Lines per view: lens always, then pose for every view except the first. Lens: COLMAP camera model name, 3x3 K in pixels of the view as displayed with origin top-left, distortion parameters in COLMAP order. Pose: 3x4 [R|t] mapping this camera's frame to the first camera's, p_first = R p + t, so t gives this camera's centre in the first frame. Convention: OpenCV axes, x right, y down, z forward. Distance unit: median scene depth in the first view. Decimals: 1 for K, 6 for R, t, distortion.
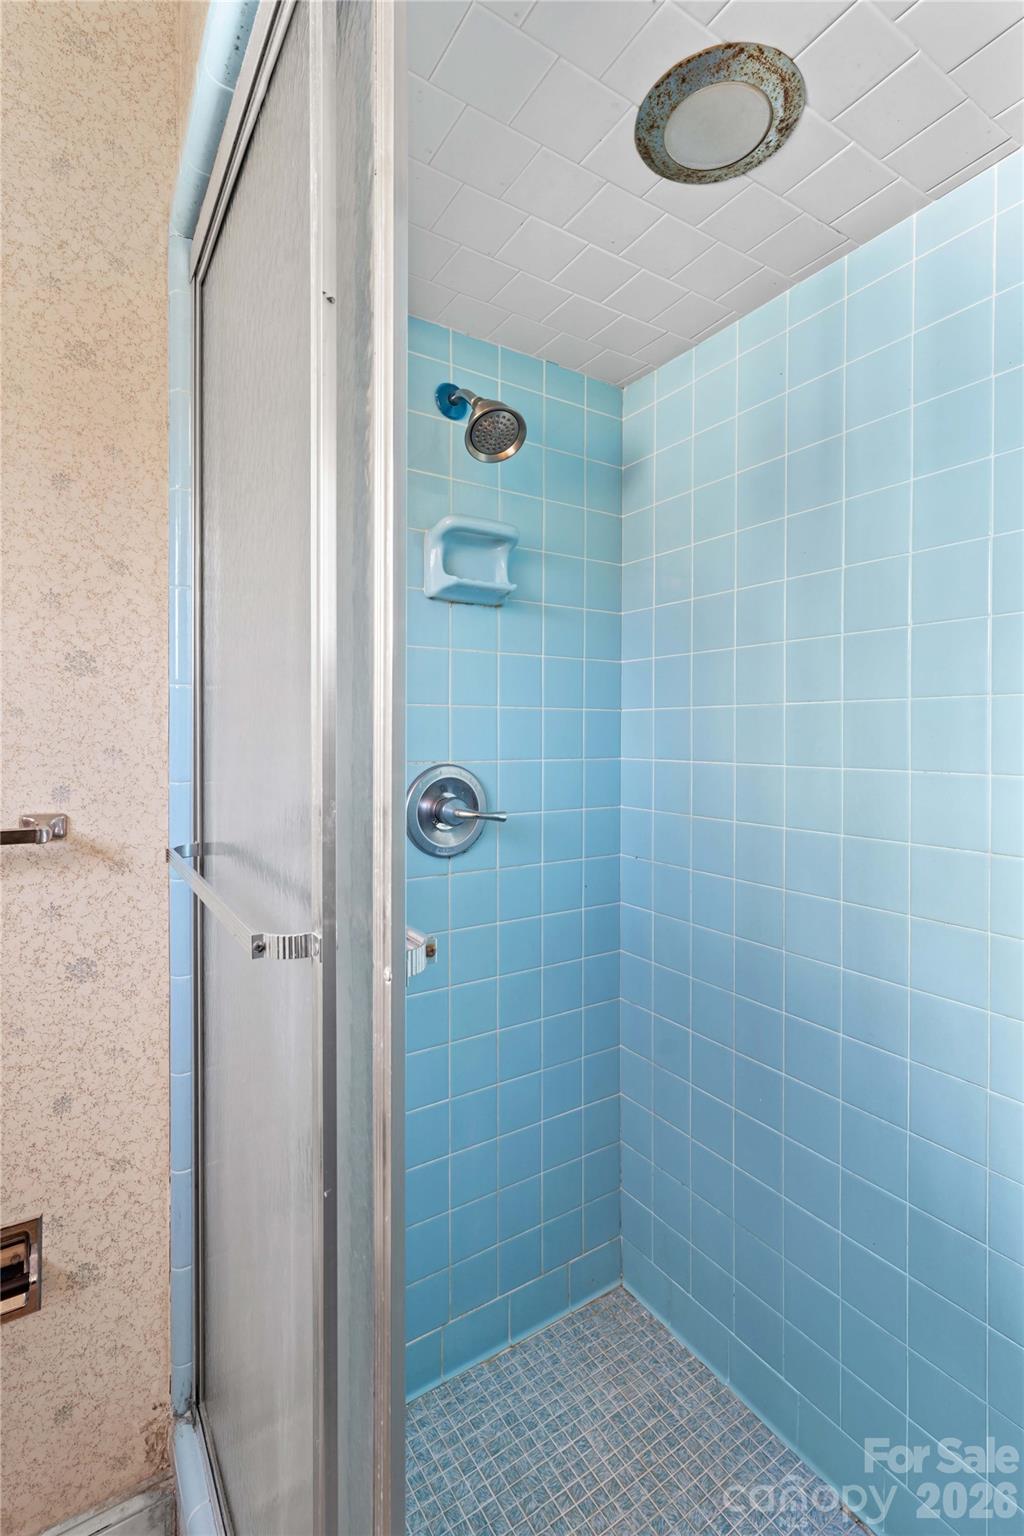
lens RADIAL K [[696.0, 0, 506.4], [0, 696.0, 755.9], [0, 0, 1]] dist [0.001087, 0.000034]
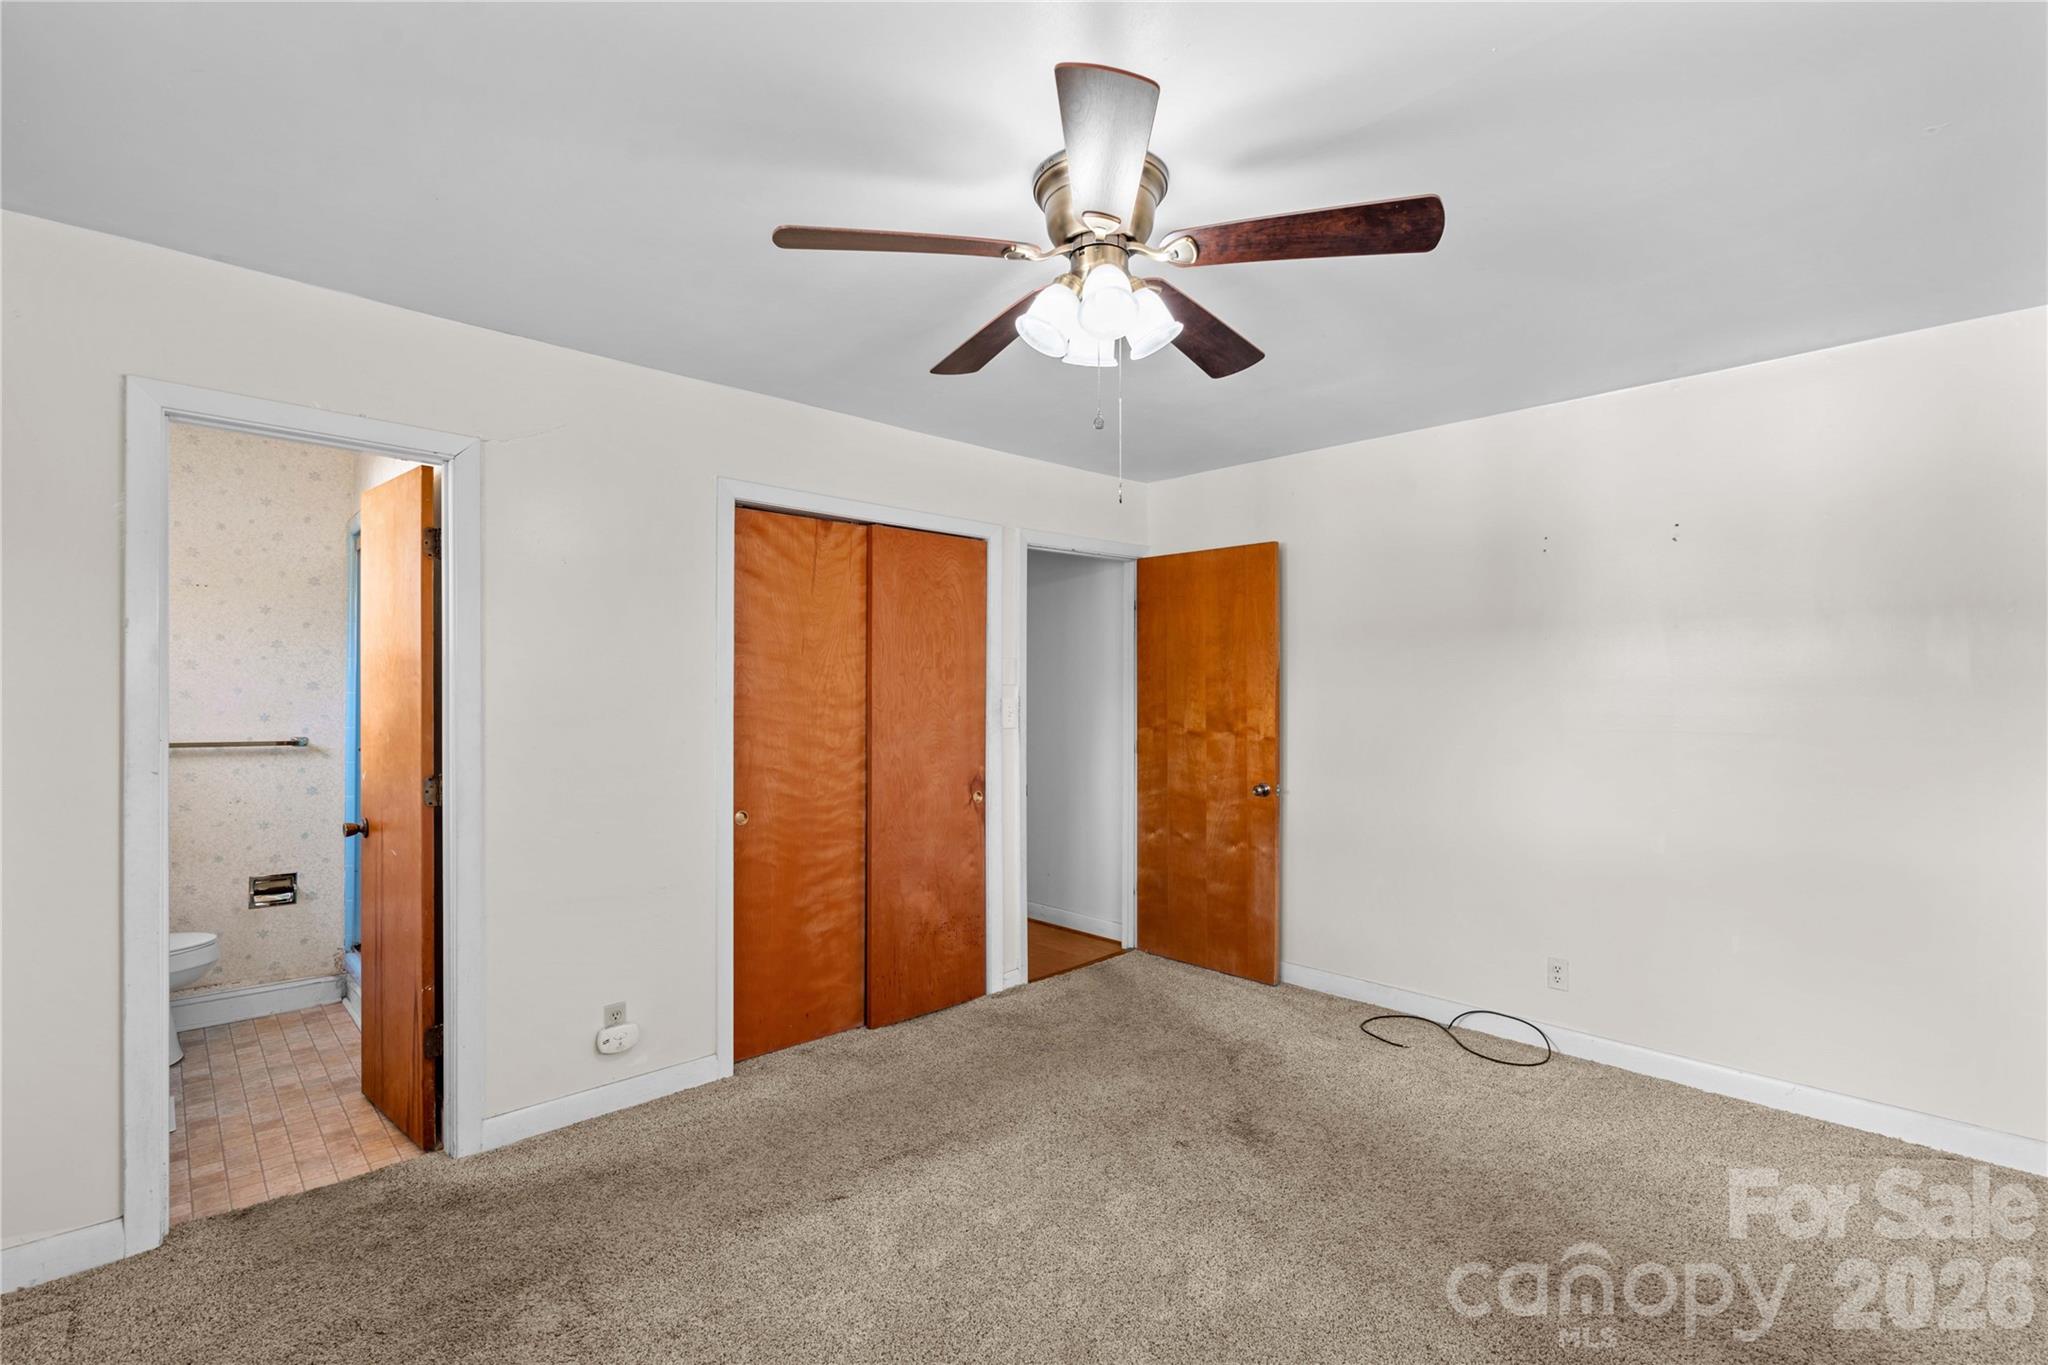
lens RADIAL K [[928.1, 0, 1031.2], [0, 928.1, 690.5], [0, 0, 1]] dist [0.001087, 0.000034]
pose [[0.978064, 0.000315, 0.208302, 1.550047], [0.003419, 0.999840, -0.017568, -0.036142], [-0.208274, 0.017895, 0.977907, -3.493082]]
